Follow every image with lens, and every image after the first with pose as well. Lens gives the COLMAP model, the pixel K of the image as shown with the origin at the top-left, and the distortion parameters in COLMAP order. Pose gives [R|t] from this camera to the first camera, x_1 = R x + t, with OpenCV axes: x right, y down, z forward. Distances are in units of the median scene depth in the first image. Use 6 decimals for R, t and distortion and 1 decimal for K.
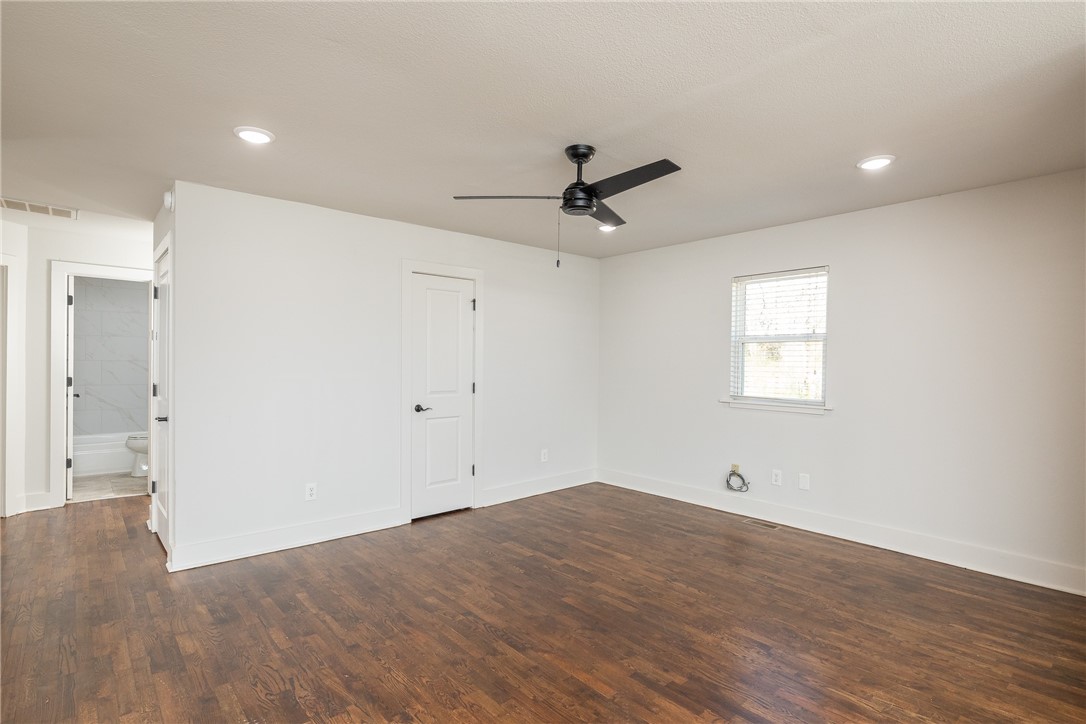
lens RADIAL K [[531.8, 0, 543.0], [0, 531.8, 362.0], [0, 0, 1]] dist [-0.005552, -0.000367]
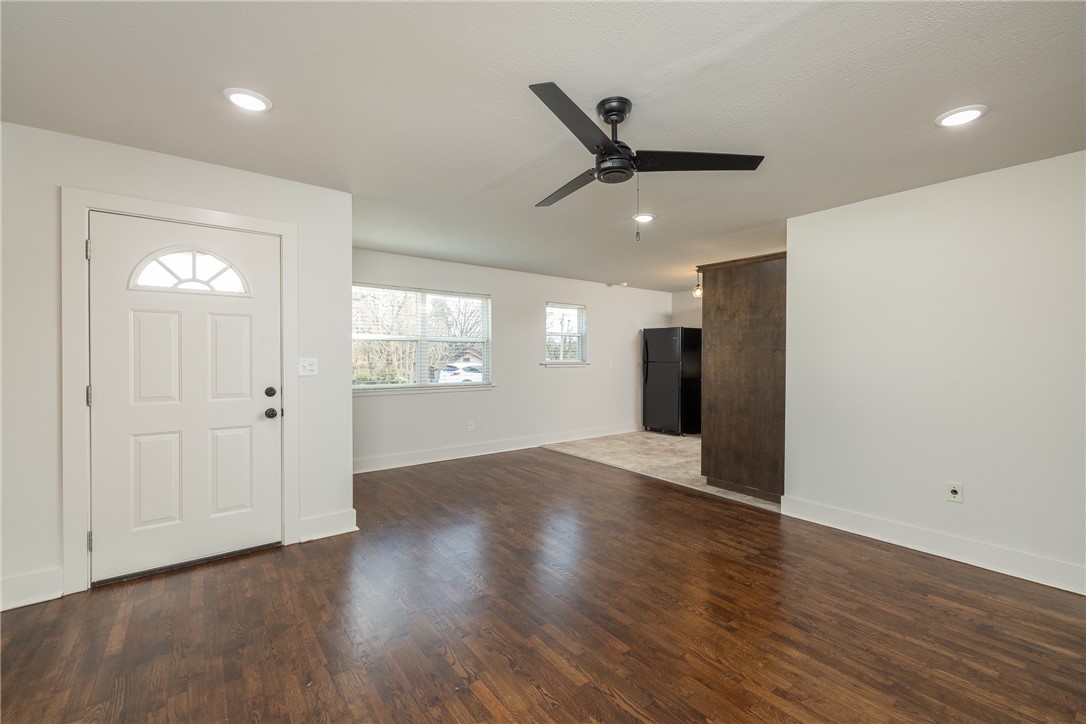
lens RADIAL K [[455.5, 0, 539.1], [0, 455.5, 356.3], [0, 0, 1]] dist [-0.001288, -0.000143]
pose [[-0.996901, -0.015498, 0.077121, 0.108716], [-0.015878, 0.999865, -0.004321, 0.012513], [-0.077043, -0.005532, -0.997012, 1.485149]]
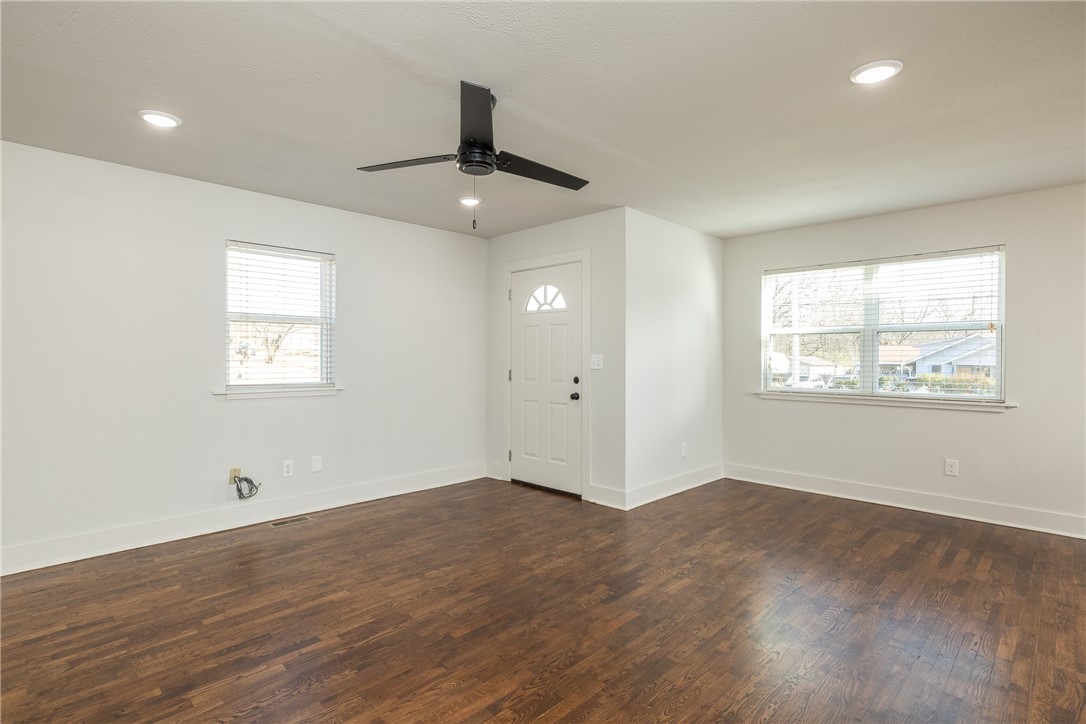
lens RADIAL K [[531.8, 0, 543.0], [0, 531.8, 362.0], [0, 0, 1]] dist [-0.005552, -0.000367]
pose [[-0.065474, -0.026344, 0.997506, -0.676863], [-0.007493, 0.999636, 0.025909, 0.004243], [-0.997826, -0.005778, -0.065648, 0.809920]]
